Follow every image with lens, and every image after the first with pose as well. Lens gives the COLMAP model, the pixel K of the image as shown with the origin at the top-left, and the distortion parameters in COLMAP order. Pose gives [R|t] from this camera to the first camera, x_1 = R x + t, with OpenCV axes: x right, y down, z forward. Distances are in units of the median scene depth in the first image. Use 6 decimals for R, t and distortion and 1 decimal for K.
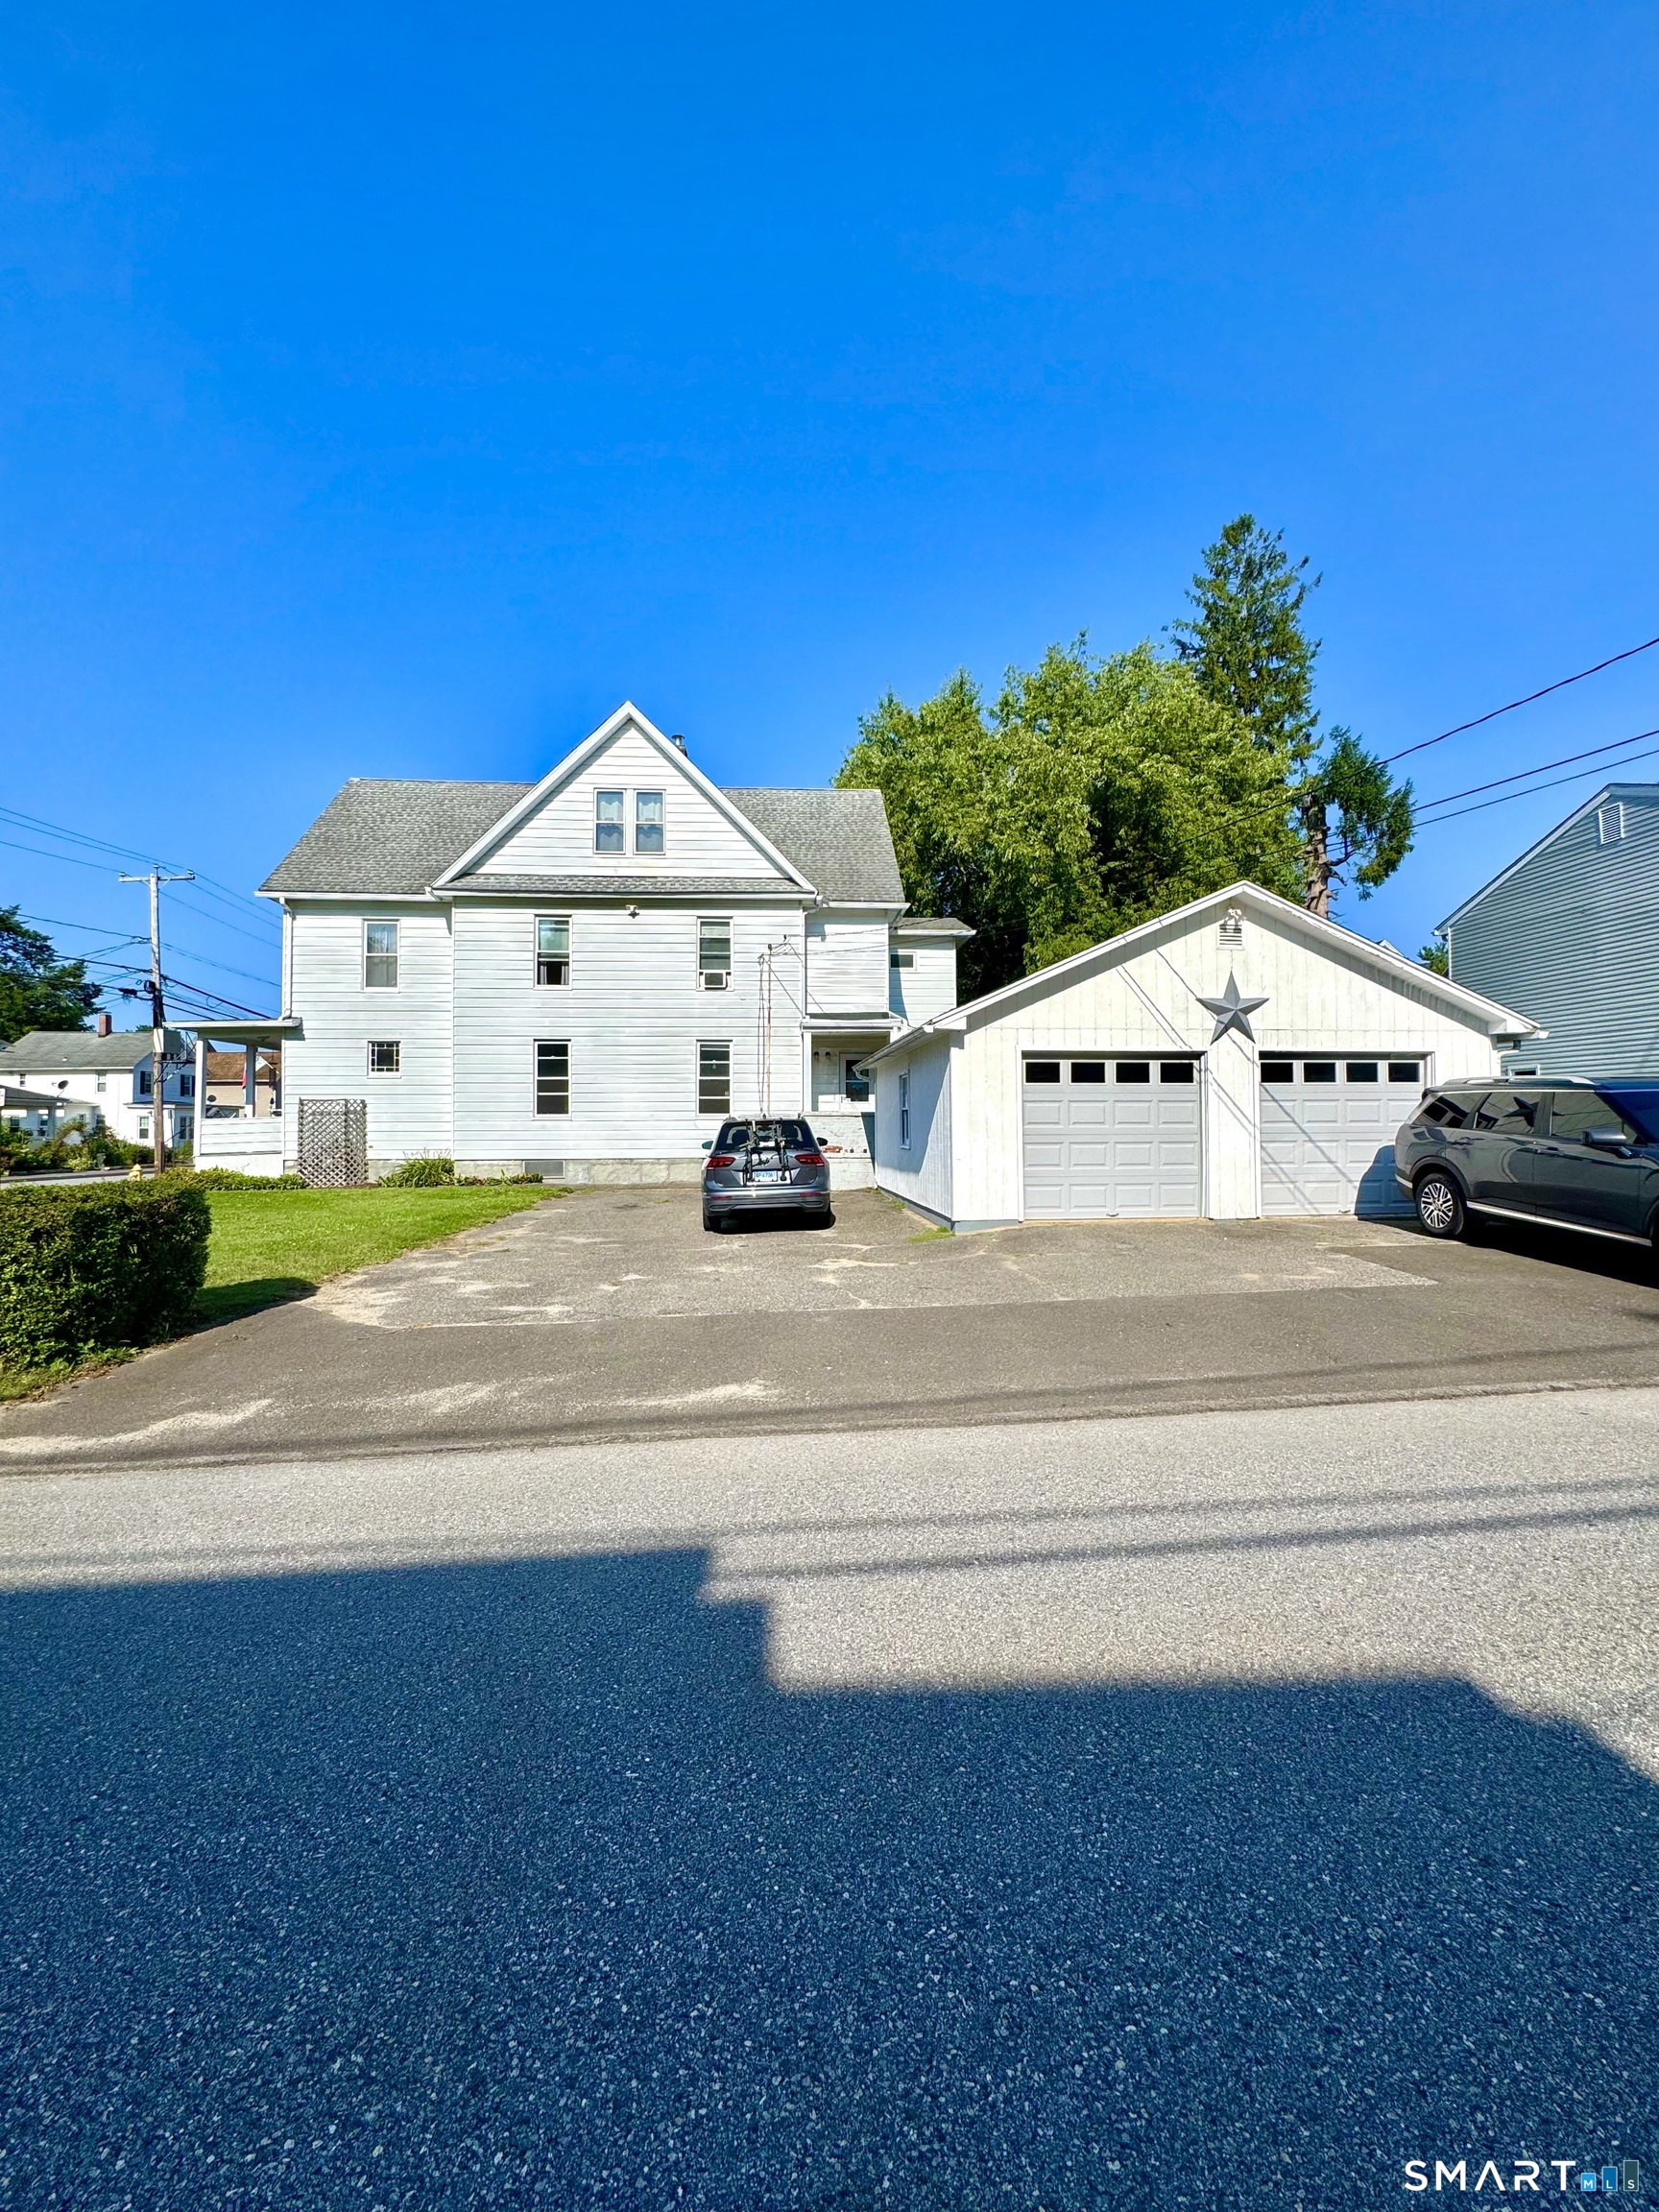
lens RADIAL K [[886.7, 0, 831.2], [0, 886.7, 1111.3], [0, 0, 1]] dist [-0.010863, 0.000002]
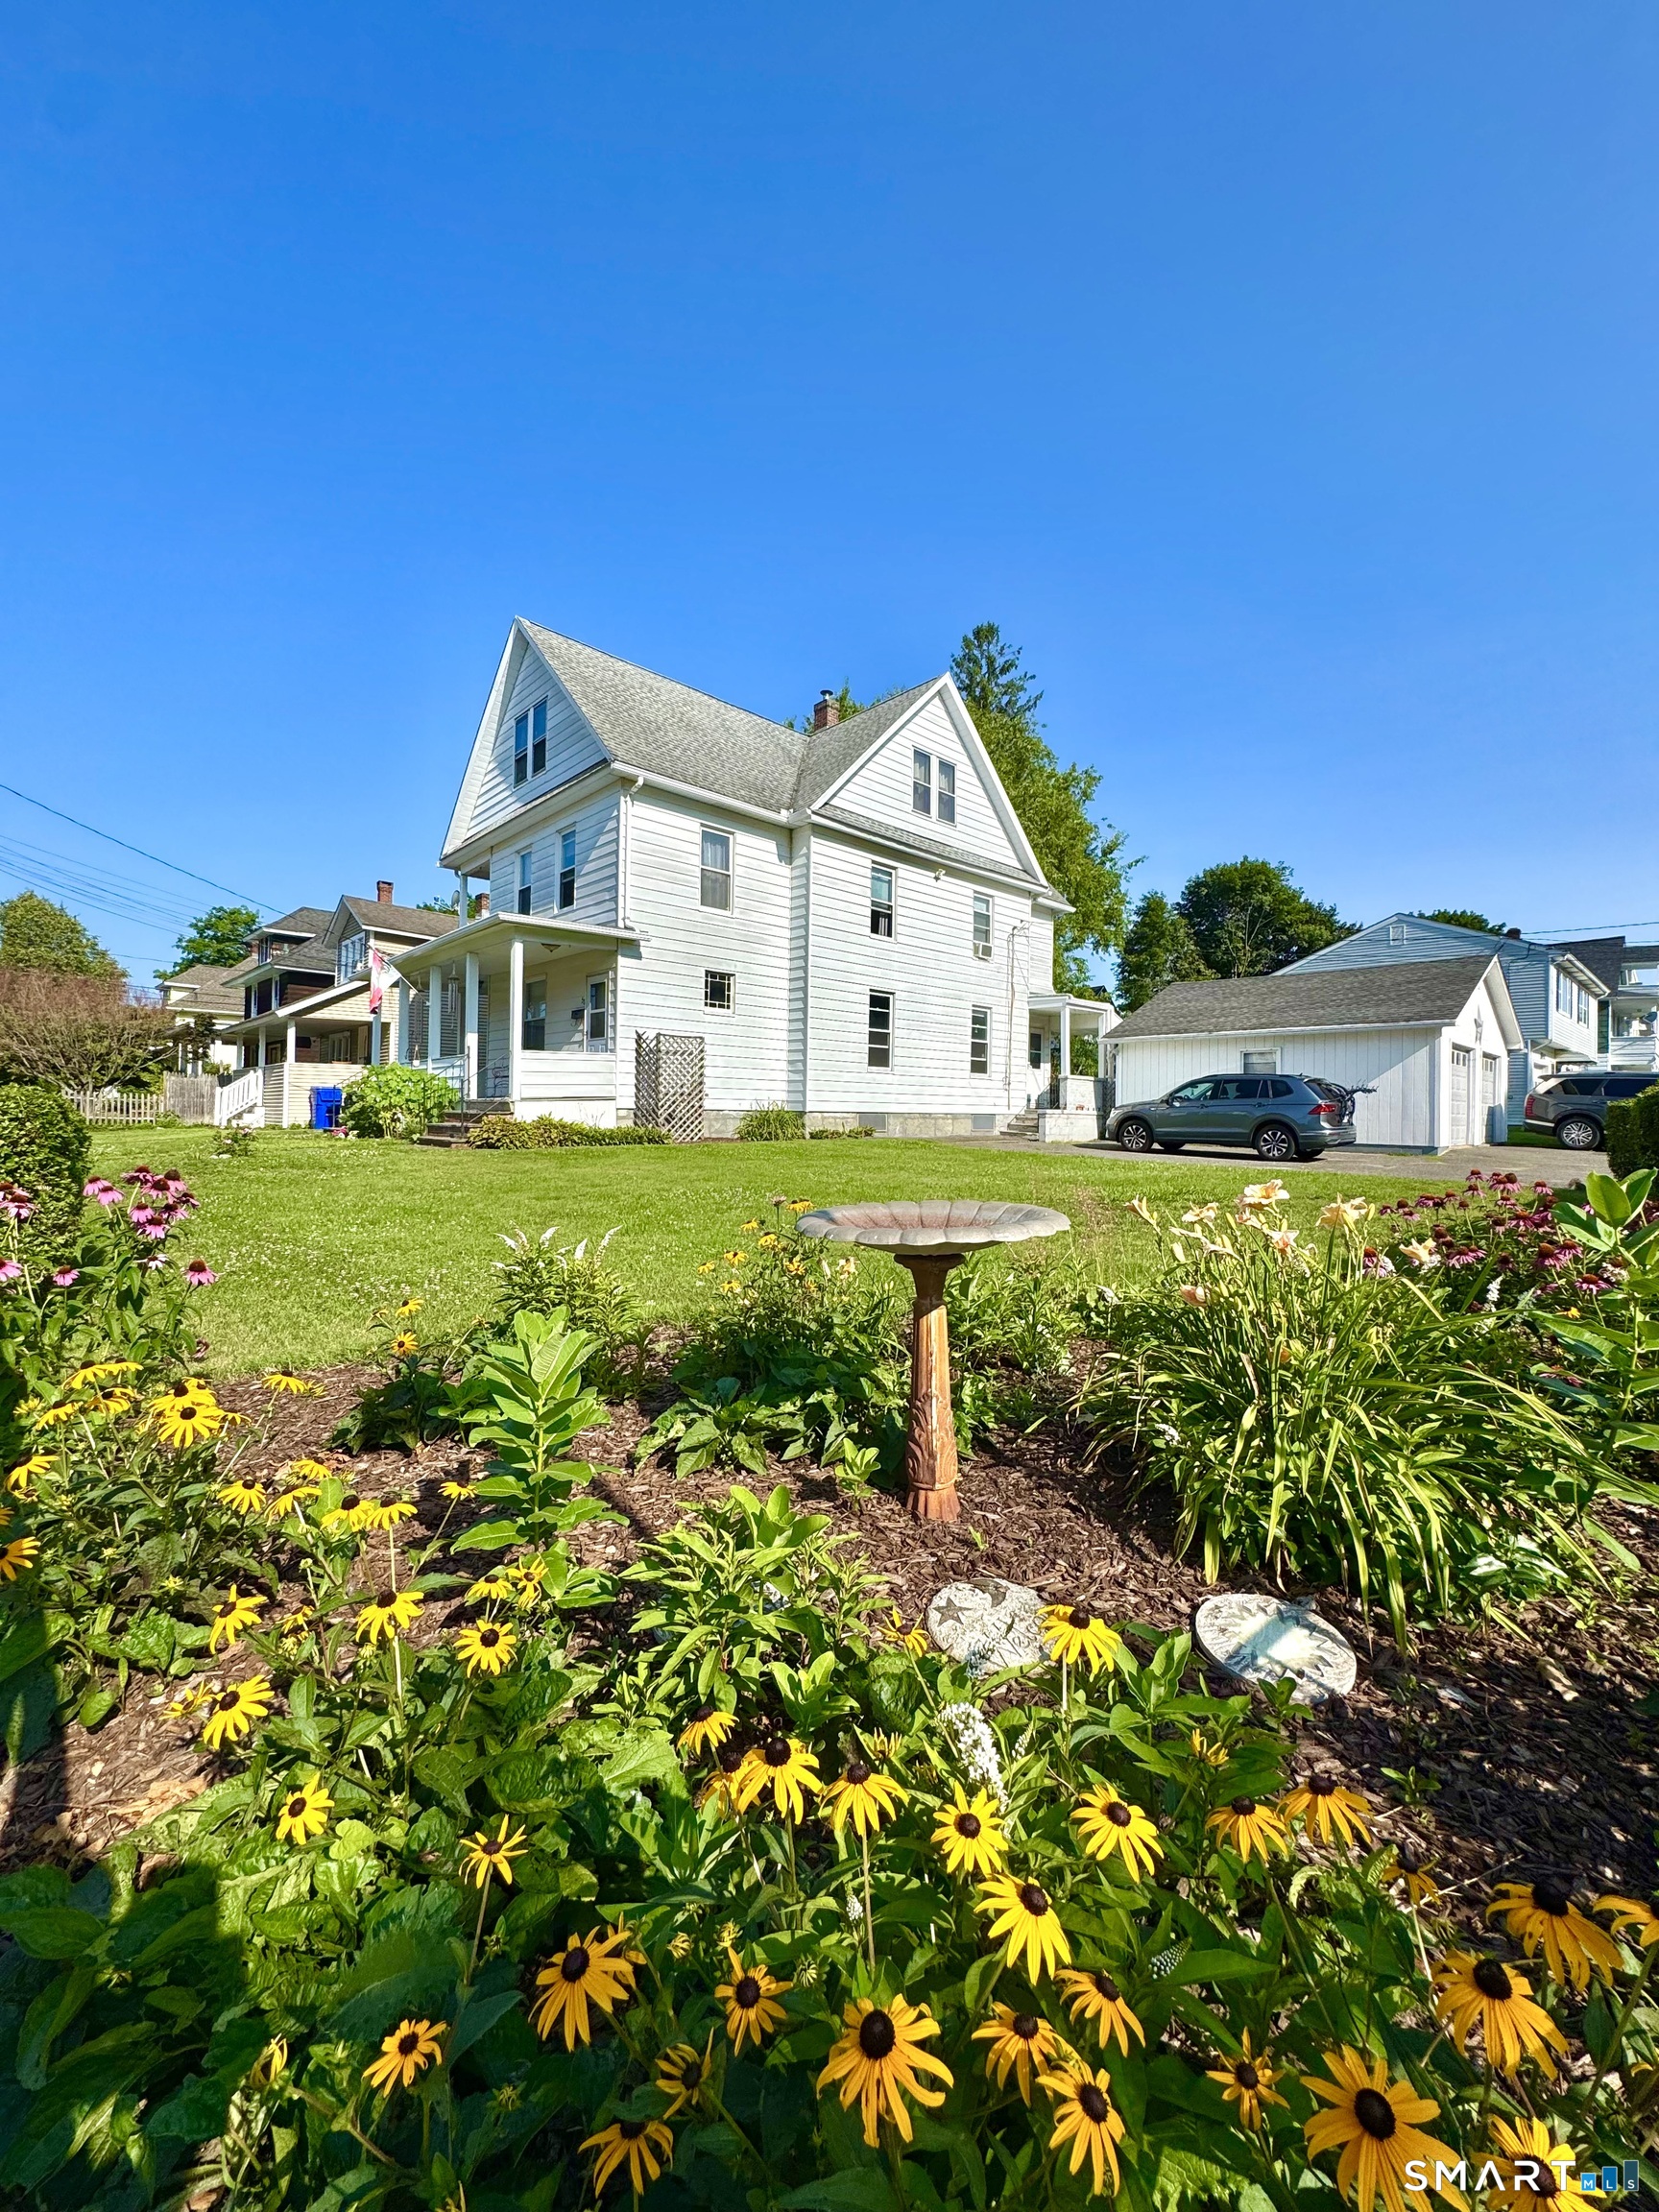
lens RADIAL K [[886.7, 0, 832.8], [0, 886.7, 1108.7], [0, 0, 1]] dist [-0.010863, 0.000002]
pose [[0.777000, 0.019503, 0.629198, -0.967372], [-0.029983, 0.999532, 0.006045, 0.044958], [-0.628786, -0.023562, 0.777221, 0.261978]]
